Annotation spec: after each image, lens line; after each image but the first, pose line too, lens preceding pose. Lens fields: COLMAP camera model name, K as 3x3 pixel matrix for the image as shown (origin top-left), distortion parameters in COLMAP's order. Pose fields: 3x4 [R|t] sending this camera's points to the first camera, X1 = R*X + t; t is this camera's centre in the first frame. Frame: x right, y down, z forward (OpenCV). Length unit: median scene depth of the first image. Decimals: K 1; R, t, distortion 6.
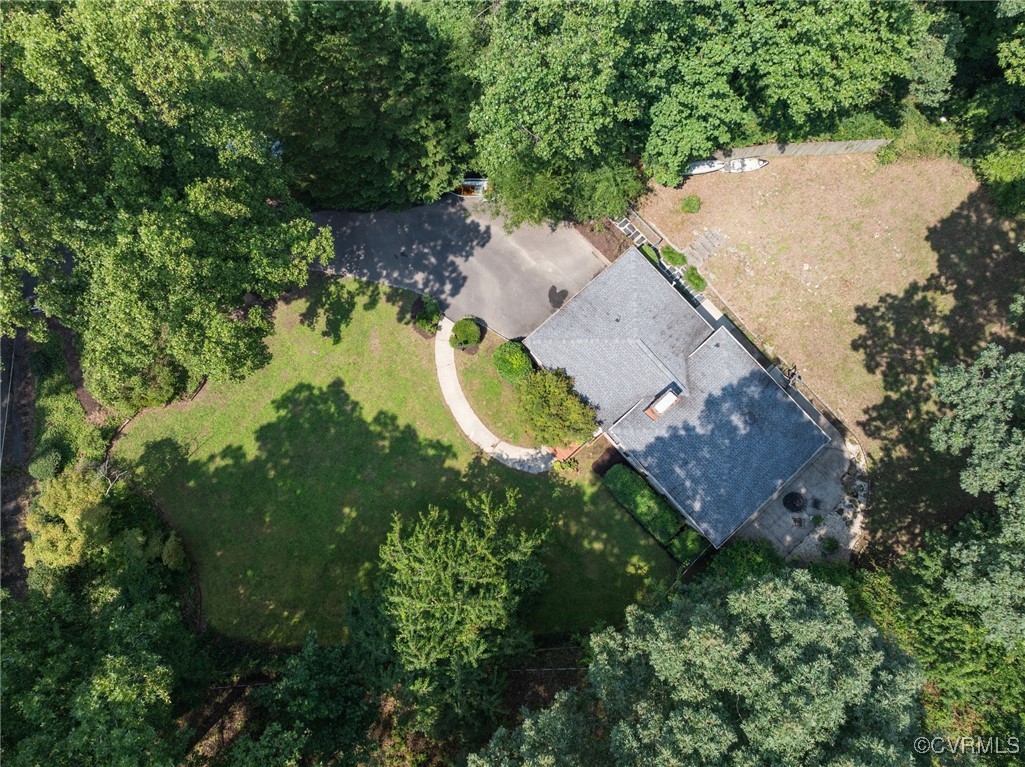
lens RADIAL K [[726.0, 0, 514.6], [0, 726.0, 364.6], [0, 0, 1]] dist [-0.026926, 0.000025]
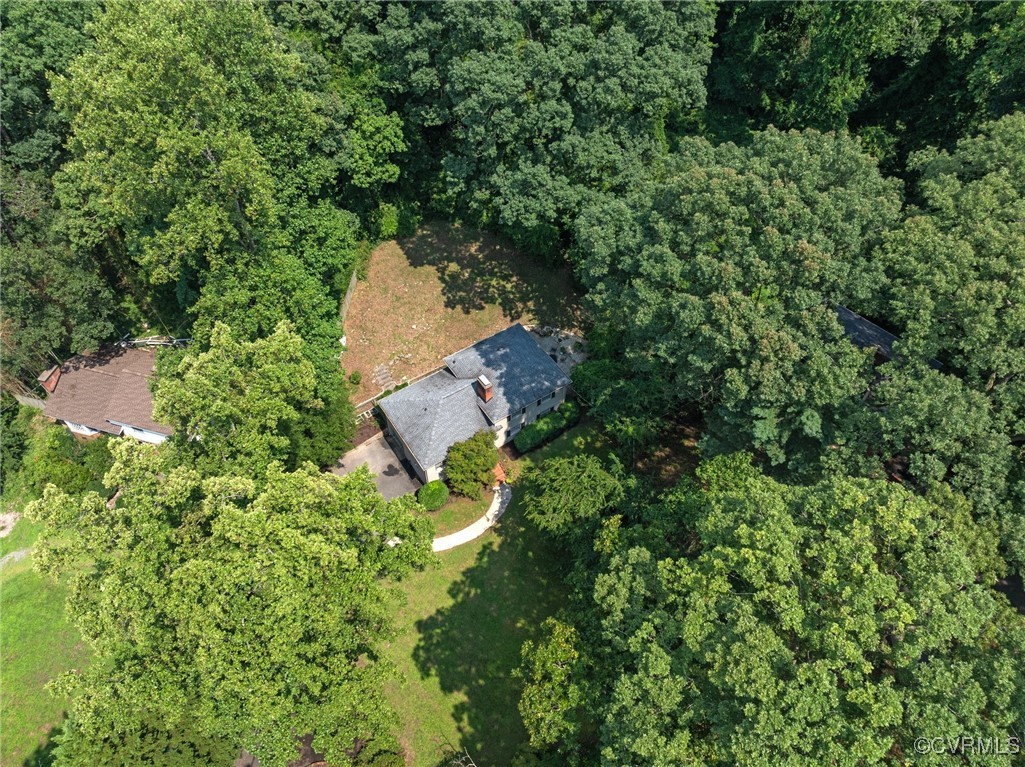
lens RADIAL K [[726.0, 0, 514.6], [0, 726.0, 364.6], [0, 0, 1]] dist [-0.026926, 0.000025]
pose [[0.142745, -0.768488, 0.623739, -0.681368], [0.972255, 0.226868, 0.057012, 0.013989], [-0.185320, 0.598295, 0.779551, -0.289298]]
